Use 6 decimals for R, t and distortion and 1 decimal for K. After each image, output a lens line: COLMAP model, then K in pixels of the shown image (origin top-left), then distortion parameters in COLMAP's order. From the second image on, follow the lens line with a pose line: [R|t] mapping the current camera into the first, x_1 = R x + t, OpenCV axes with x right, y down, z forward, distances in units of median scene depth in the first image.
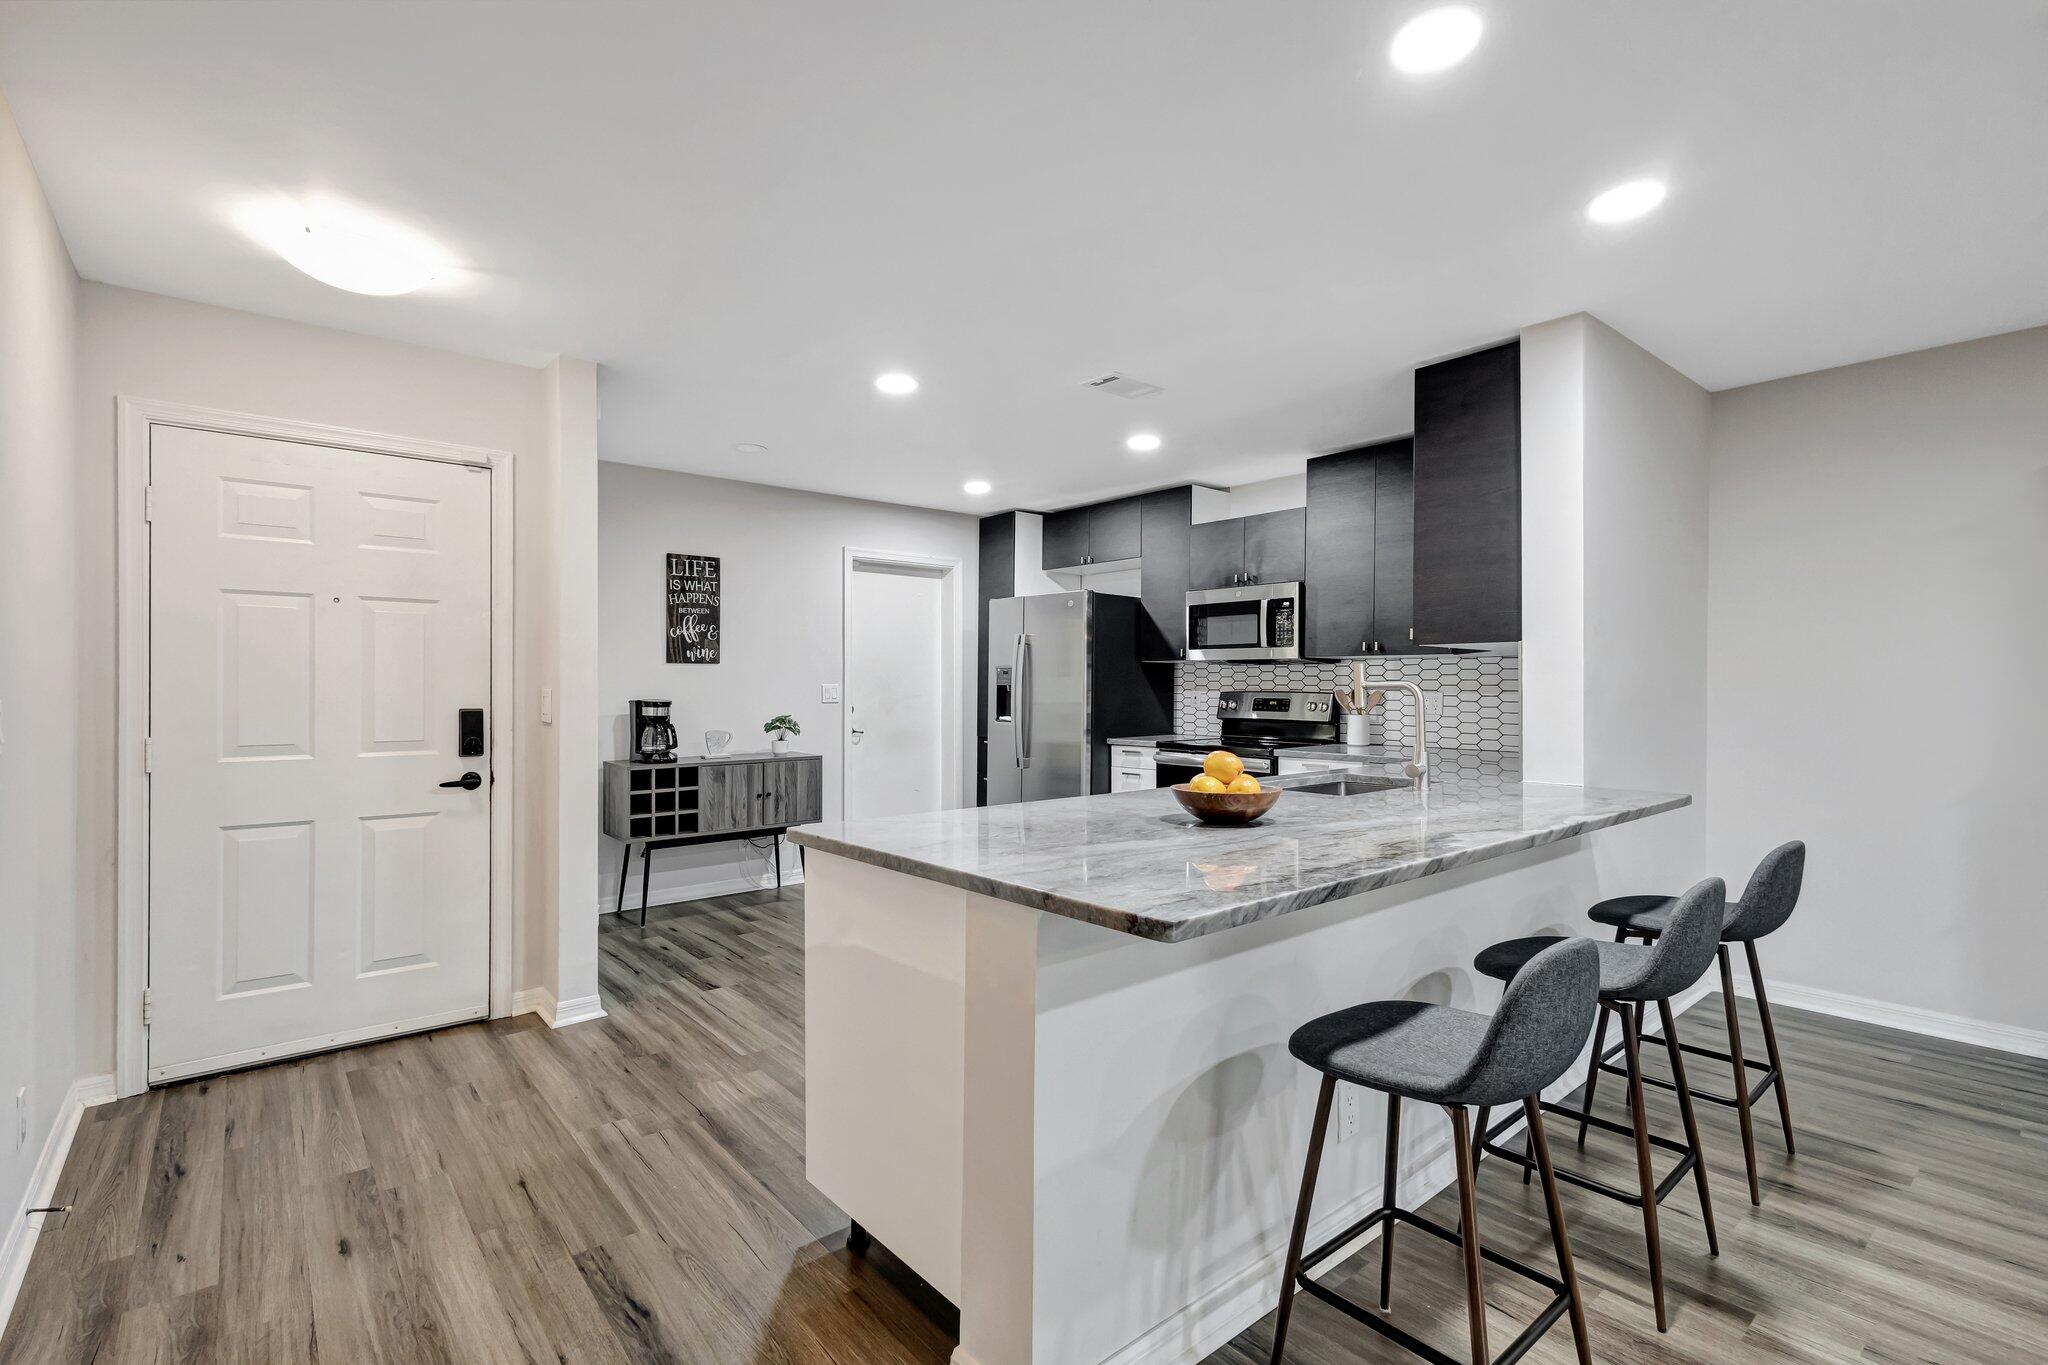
lens RADIAL K [[928.1, 0, 1024.0], [0, 928.1, 682.5], [0, 0, 1]] dist [0.001556, 0.000304]
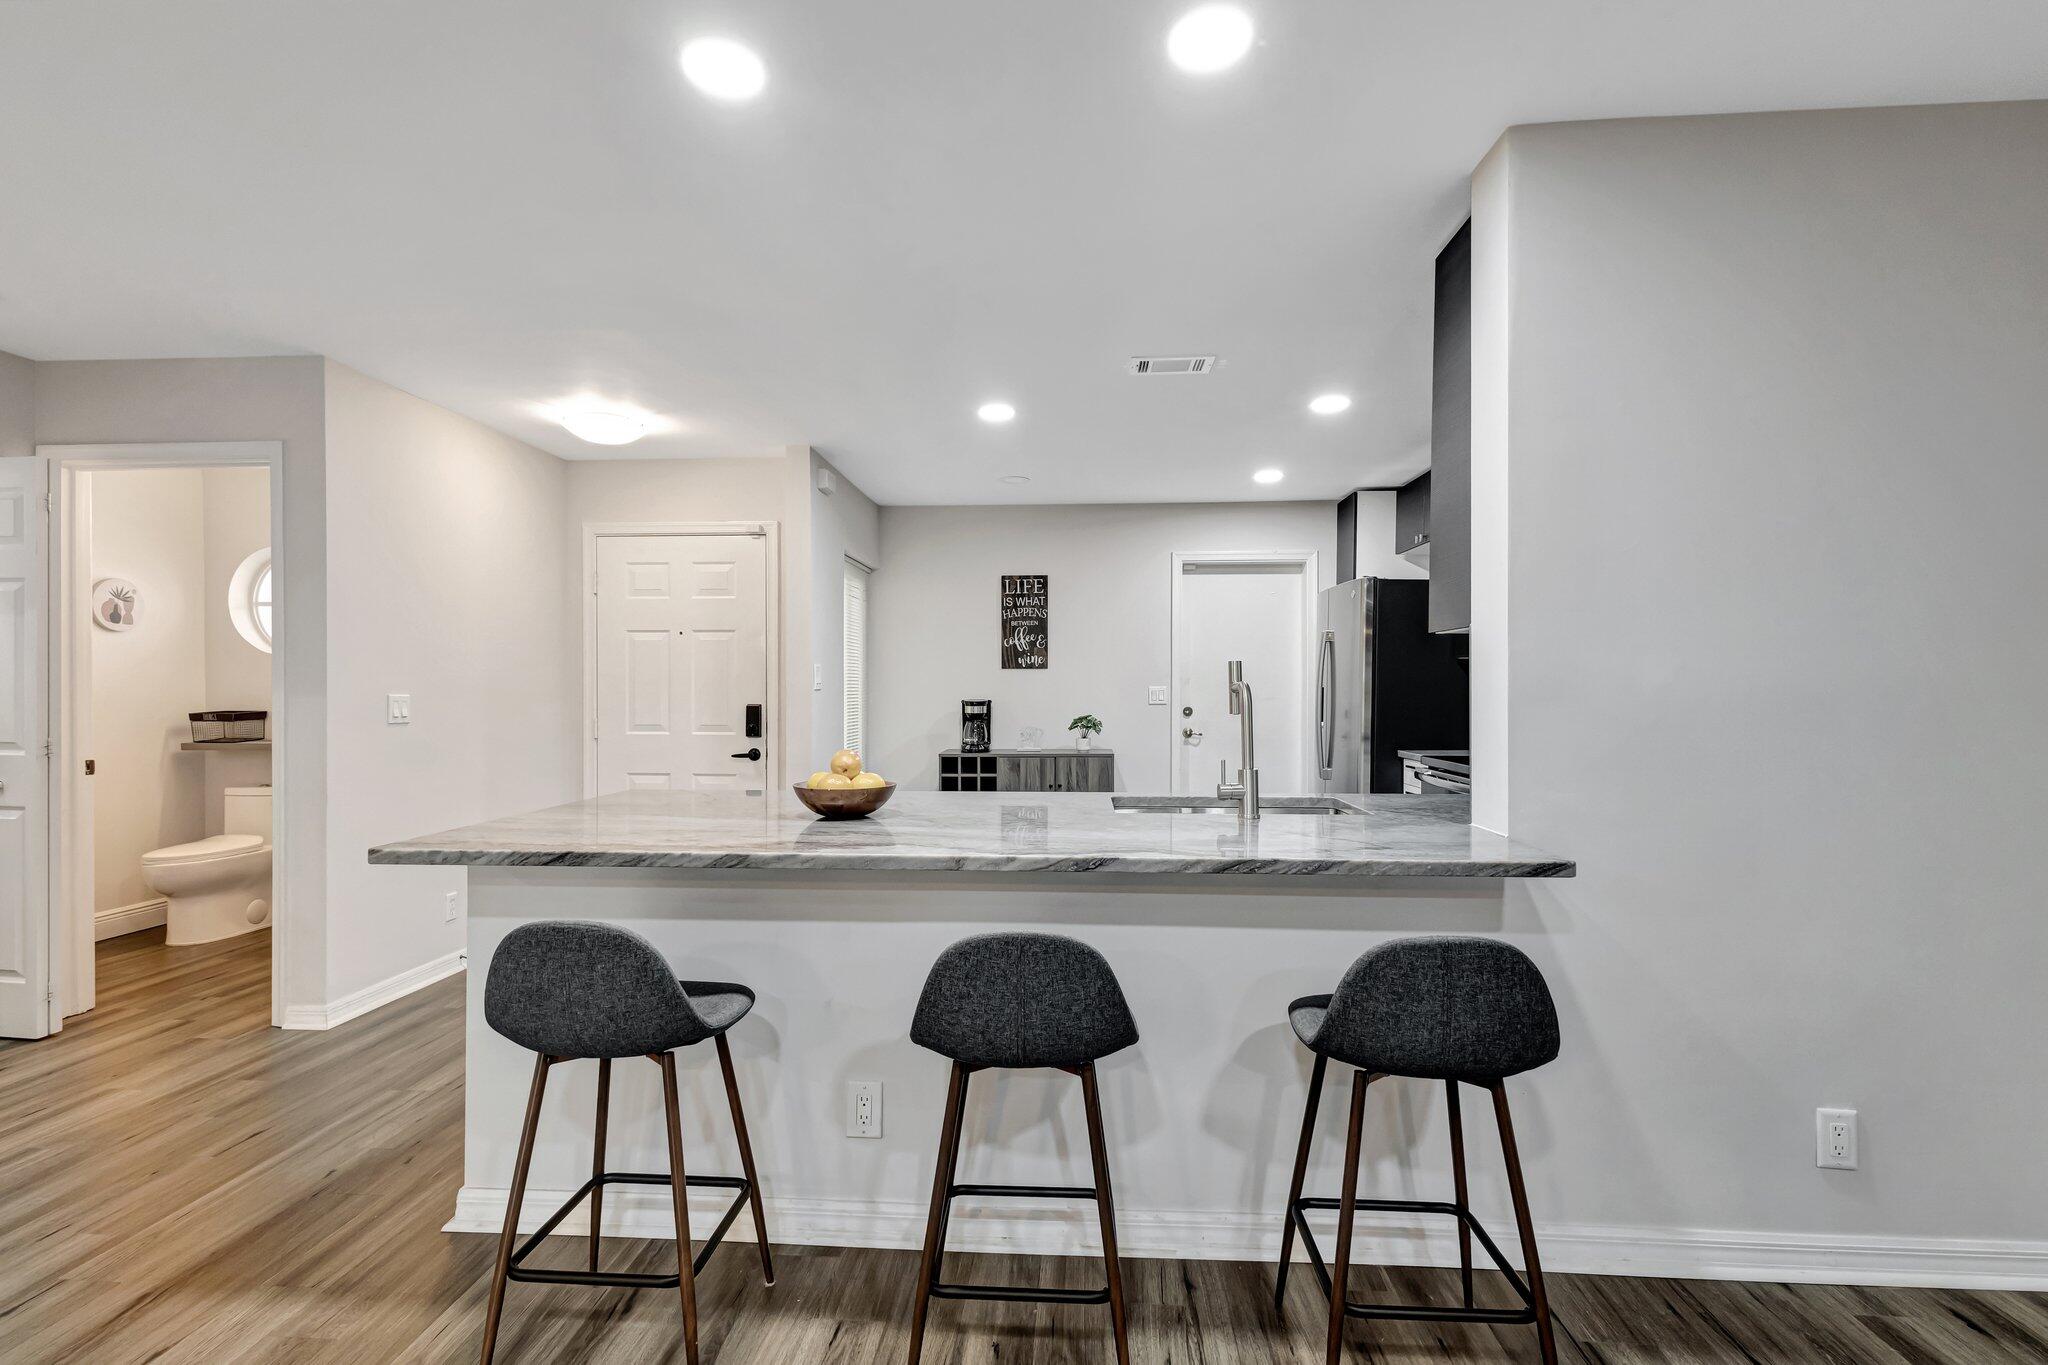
lens RADIAL K [[942.1, 0, 1018.6], [0, 942.1, 703.0], [0, 0, 1]] dist [0.001749, -0.000106]
pose [[0.724742, 0.011767, -0.688920, 0.466647], [0.002145, 0.999811, 0.019334, -0.000668], [0.689017, -0.015490, 0.724580, 0.149330]]
